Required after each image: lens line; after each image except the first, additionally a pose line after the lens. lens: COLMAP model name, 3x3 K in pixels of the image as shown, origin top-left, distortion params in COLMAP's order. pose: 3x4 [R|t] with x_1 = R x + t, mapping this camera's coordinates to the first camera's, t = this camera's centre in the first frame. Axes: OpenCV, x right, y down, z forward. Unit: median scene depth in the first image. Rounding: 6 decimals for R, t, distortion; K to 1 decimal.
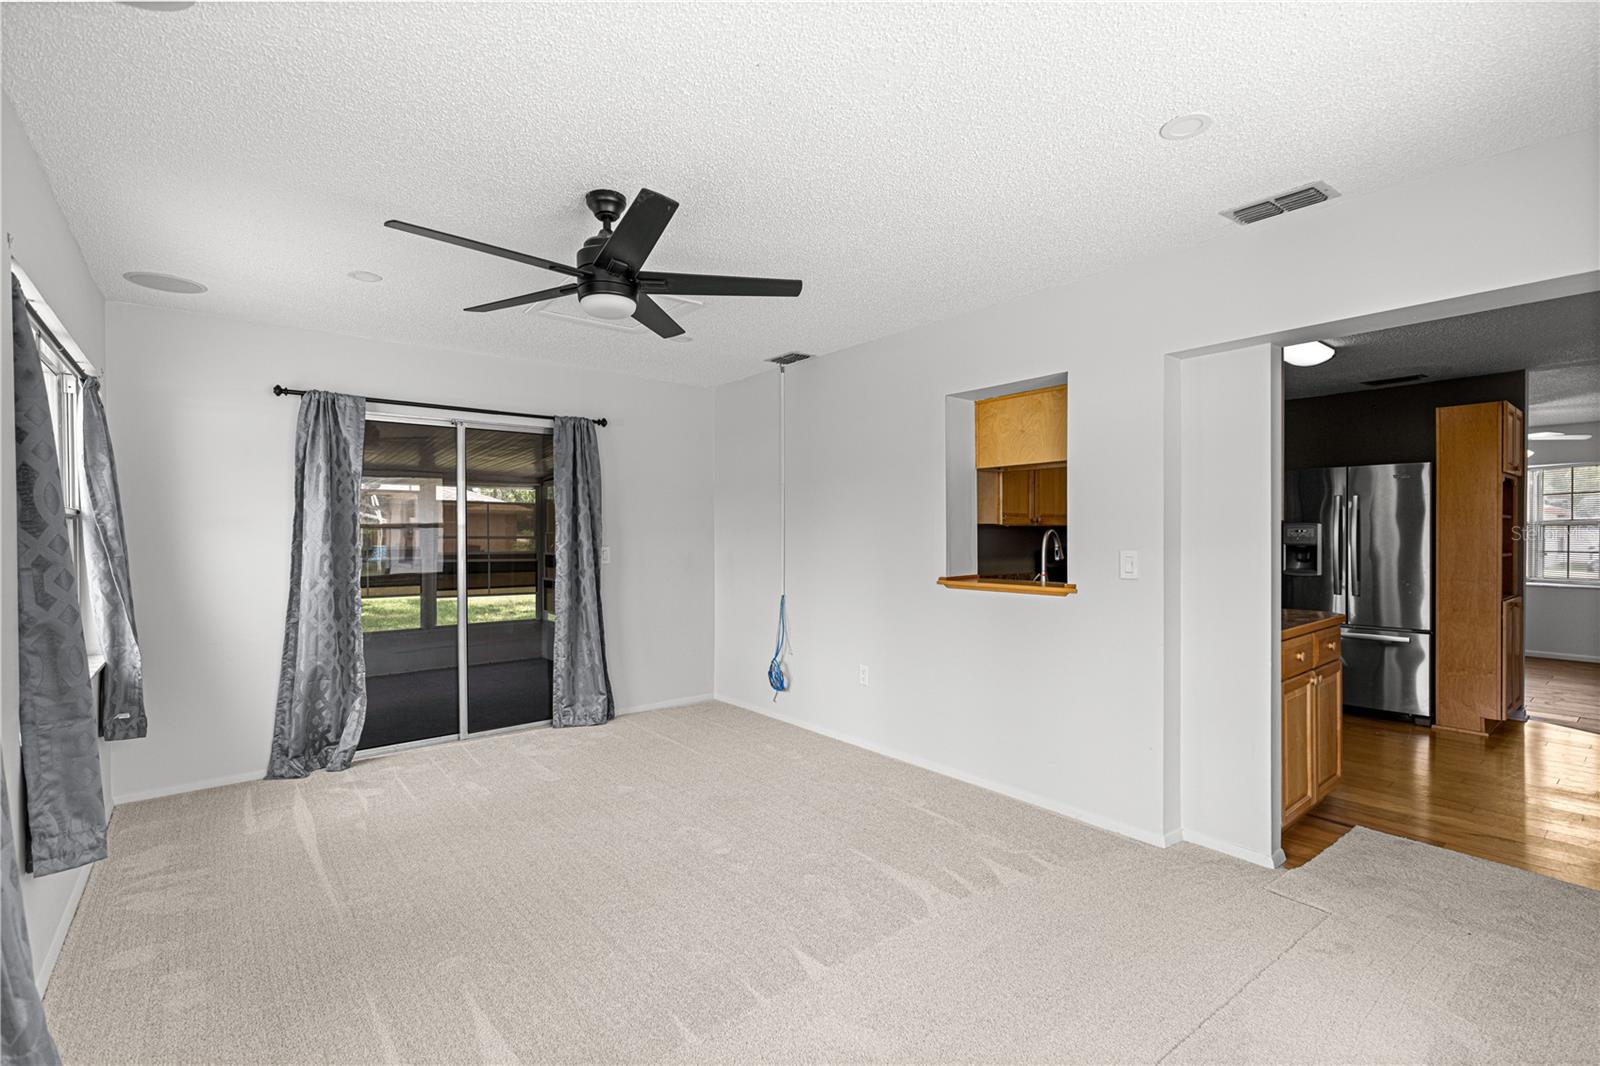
lens RADIAL K [[719.9, 0, 793.0], [0, 719.9, 538.7], [0, 0, 1]] dist [0.003288, -0.000462]
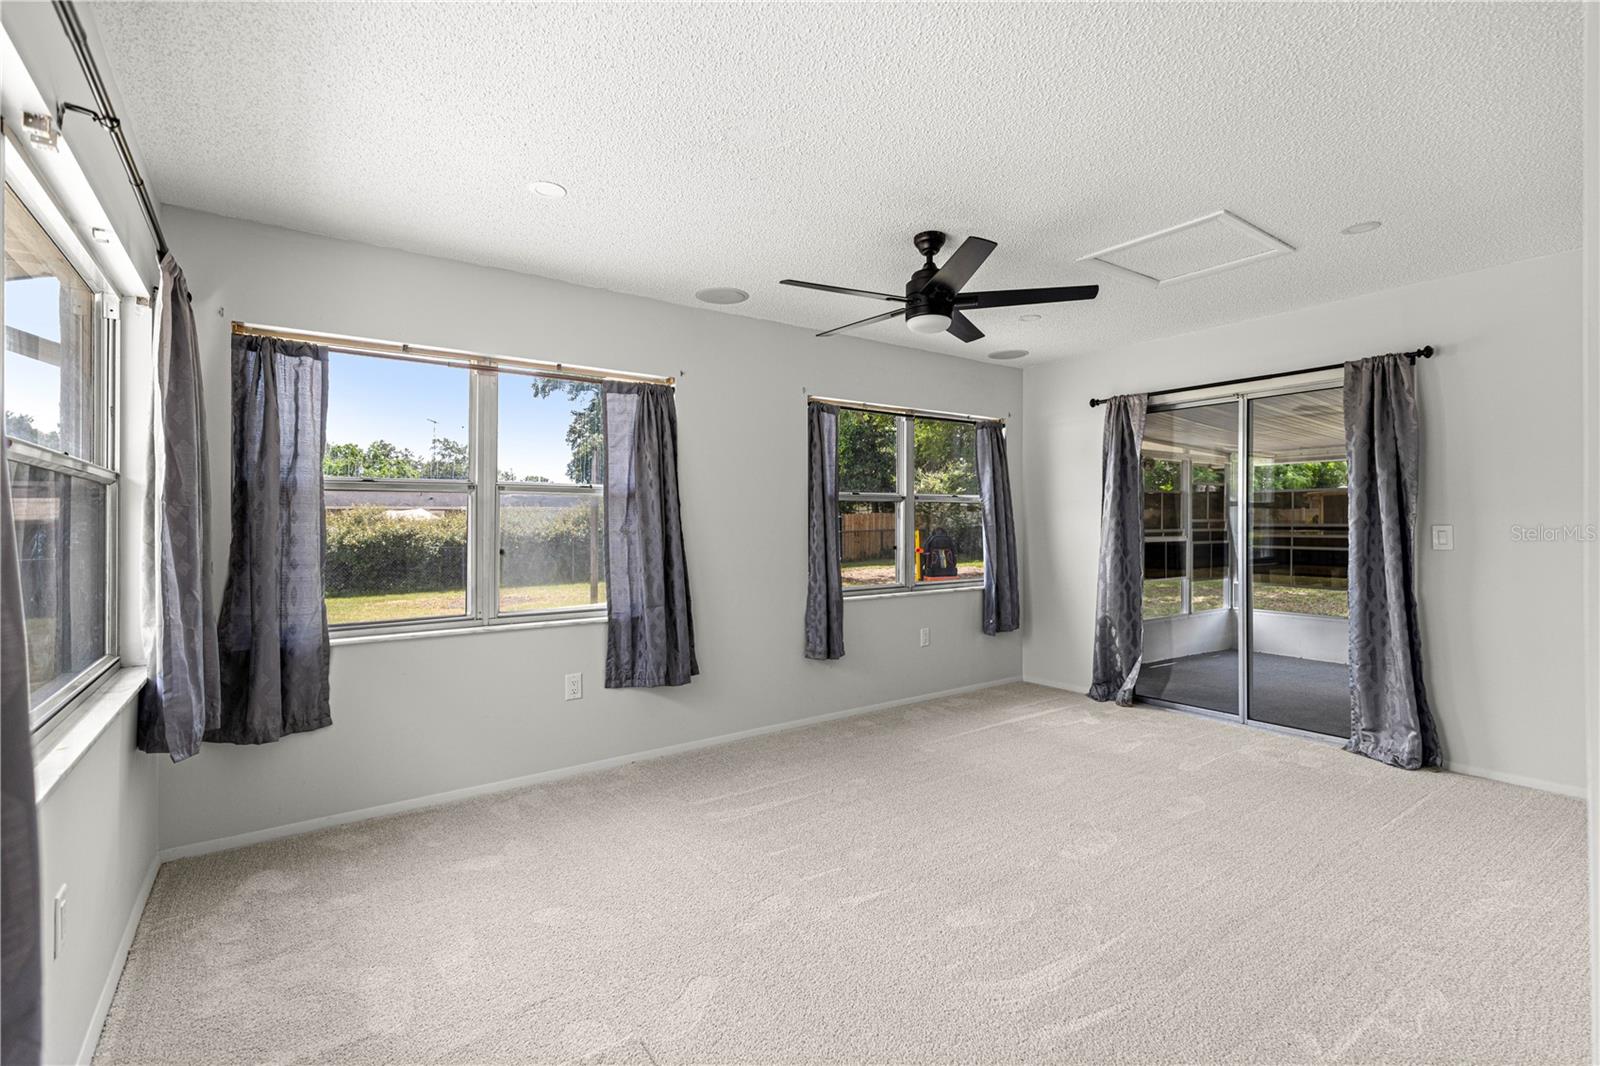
lens RADIAL K [[719.9, 0, 802.2], [0, 719.9, 512.6], [0, 0, 1]] dist [0.003288, -0.000462]
pose [[-0.056169, -0.009569, -0.998375, 0.614147], [-0.003139, 0.999951, -0.009407, 0.008865], [0.998416, 0.002605, -0.056196, 0.529243]]
